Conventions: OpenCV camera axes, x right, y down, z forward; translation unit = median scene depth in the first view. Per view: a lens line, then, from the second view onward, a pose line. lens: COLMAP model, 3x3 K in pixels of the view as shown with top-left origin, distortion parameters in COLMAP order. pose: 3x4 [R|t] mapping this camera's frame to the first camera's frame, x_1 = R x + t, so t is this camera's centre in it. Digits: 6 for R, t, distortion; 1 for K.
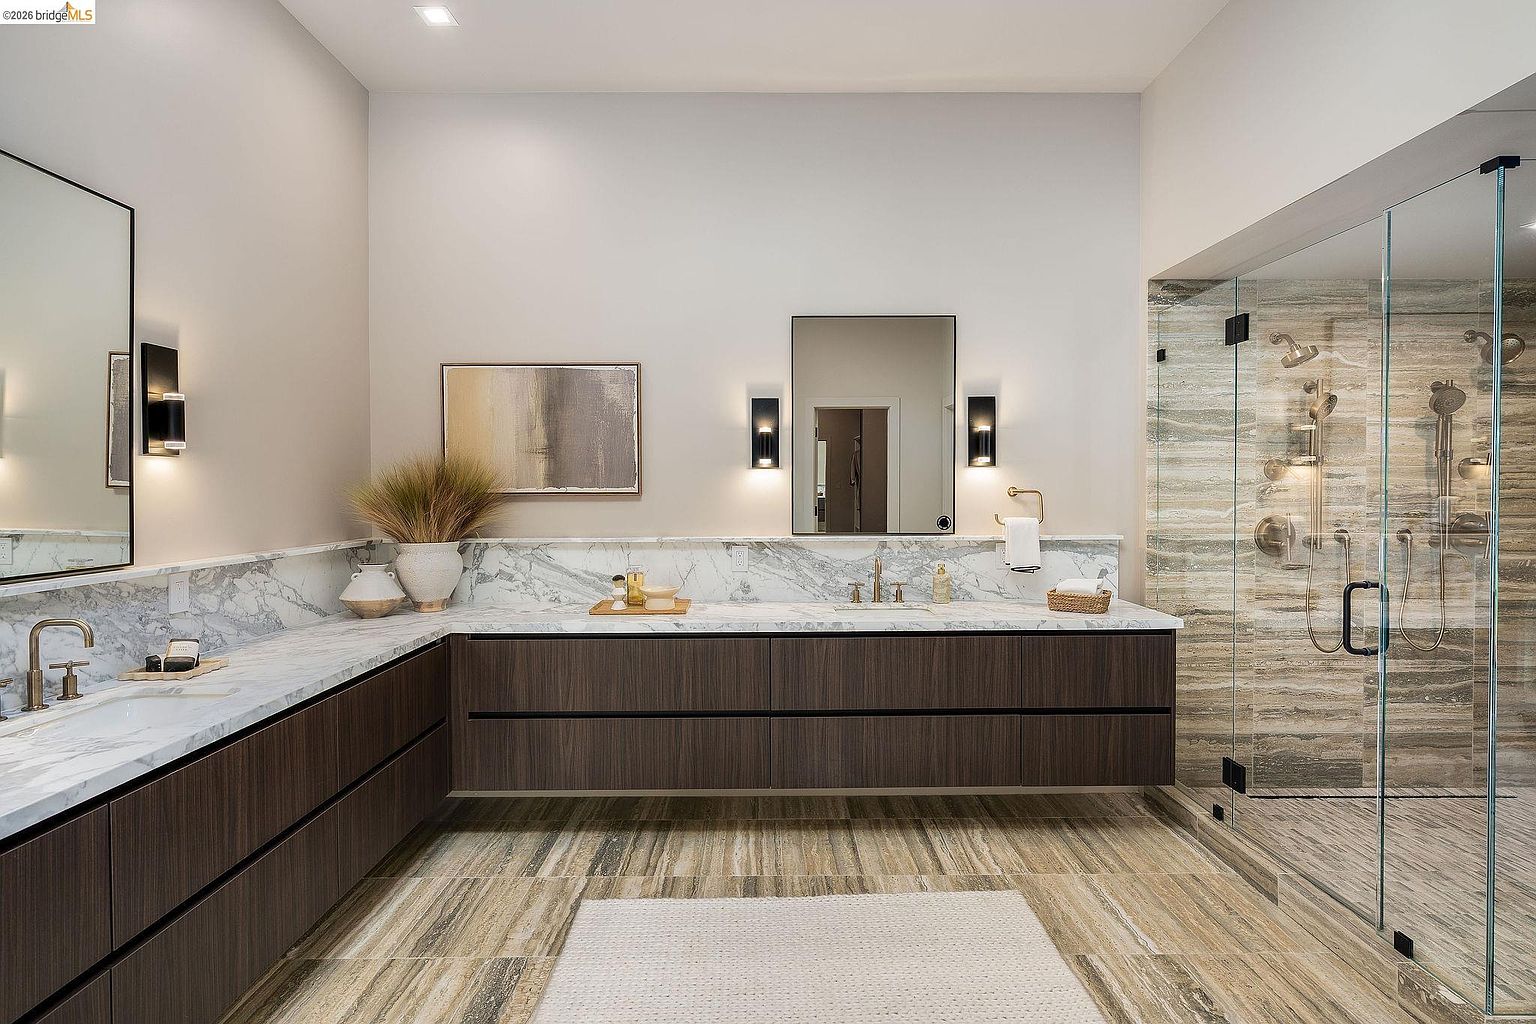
lens RADIAL K [[798.4, 0, 765.7], [0, 798.4, 504.4], [0, 0, 1]] dist [0.001773, 0.001853]
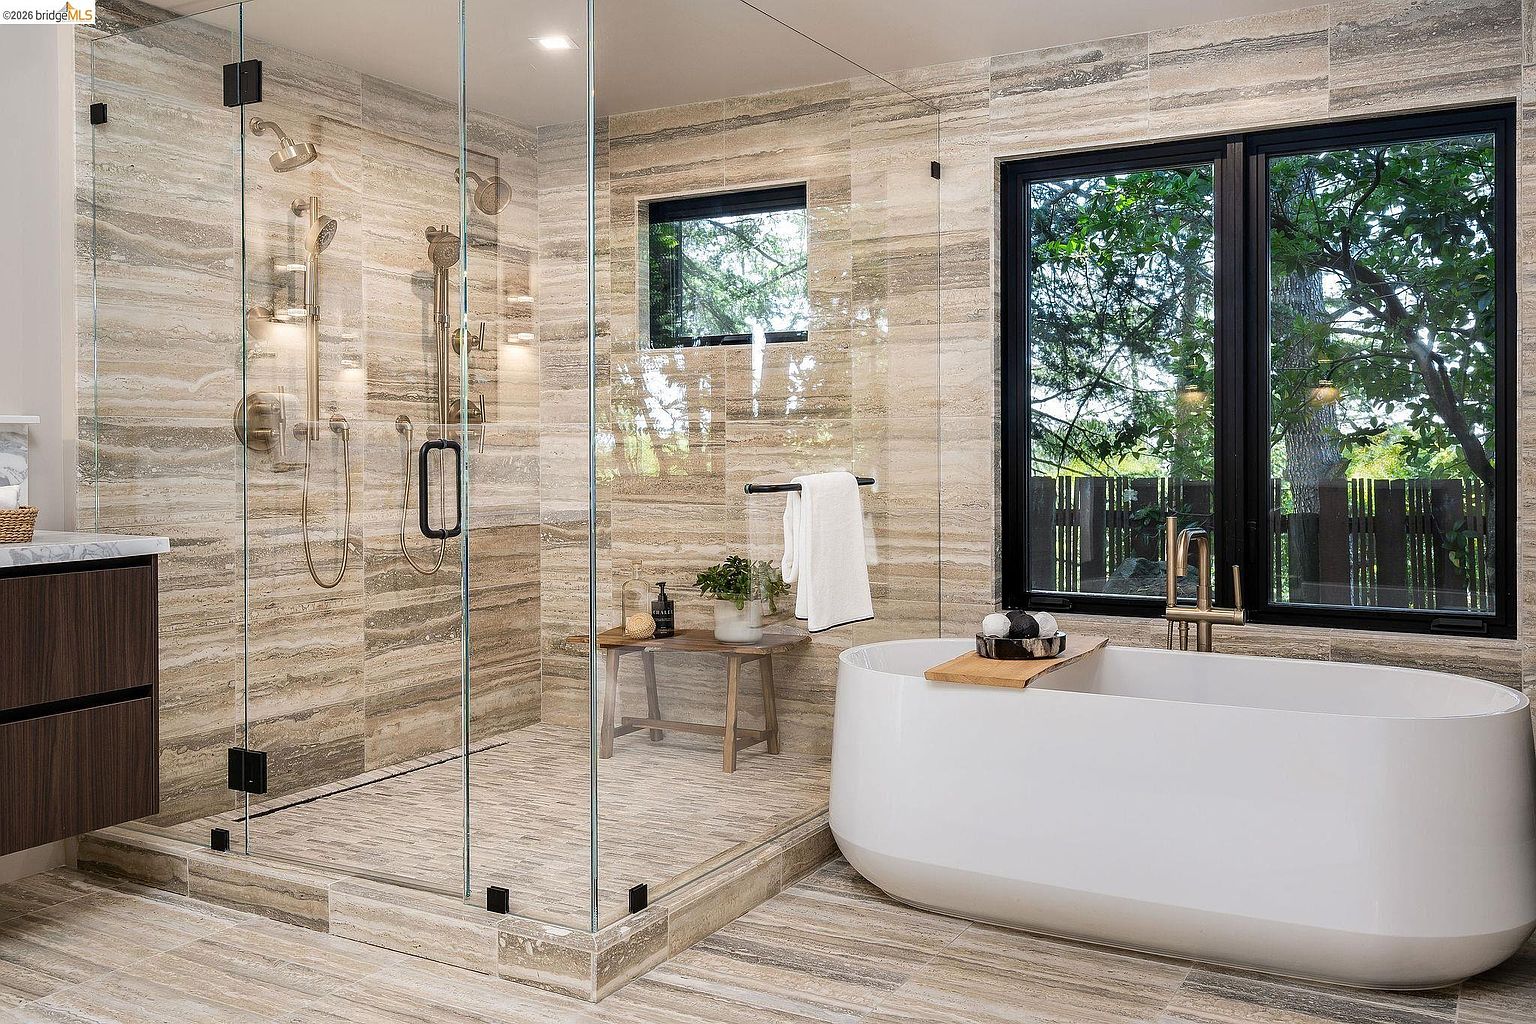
lens RADIAL K [[1335.4, 0, 772.2], [0, 1335.4, 456.1], [0, 0, 1]] dist [0.006689, 0.000961]
pose [[0.501596, -0.004164, 0.865092, -0.115781], [0.017009, 0.999843, -0.005050, 0.081438], [-0.864935, 0.017247, 0.501588, 0.071236]]
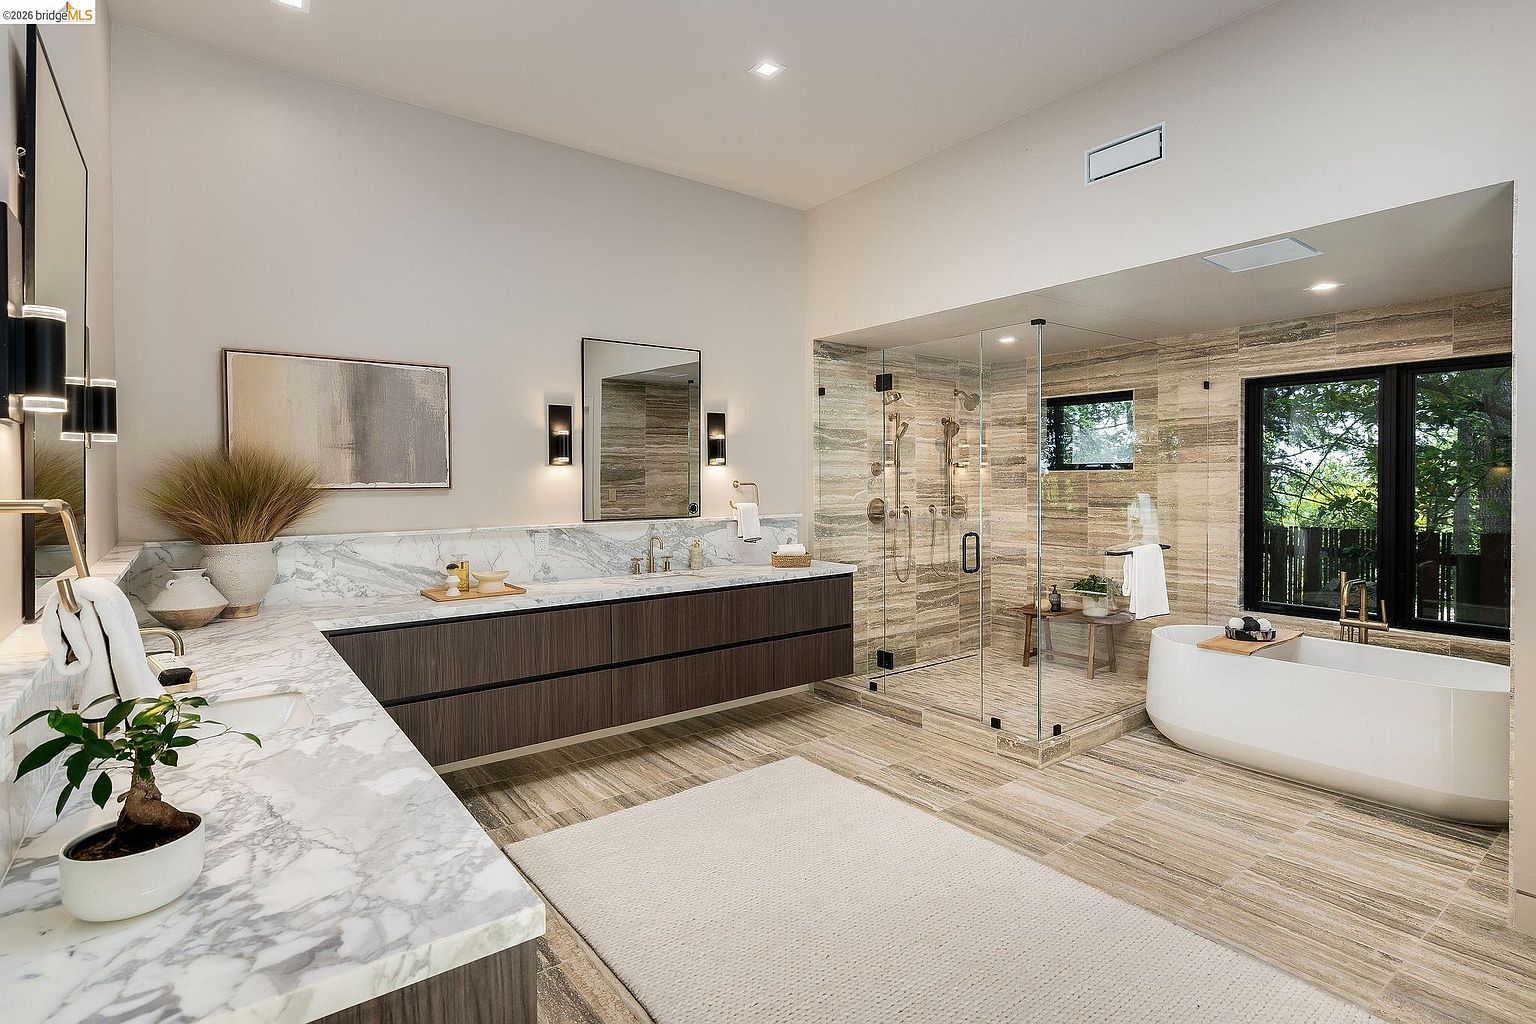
lens RADIAL K [[759.8, 0, 772.2], [0, 759.8, 495.9], [0, 0, 1]] dist [0.003147, 0.002124]
pose [[0.800114, -0.015426, 0.599650, -0.427864], [0.014561, 0.999874, 0.006292, -0.003322], [-0.599671, 0.003697, 0.800238, -0.073868]]
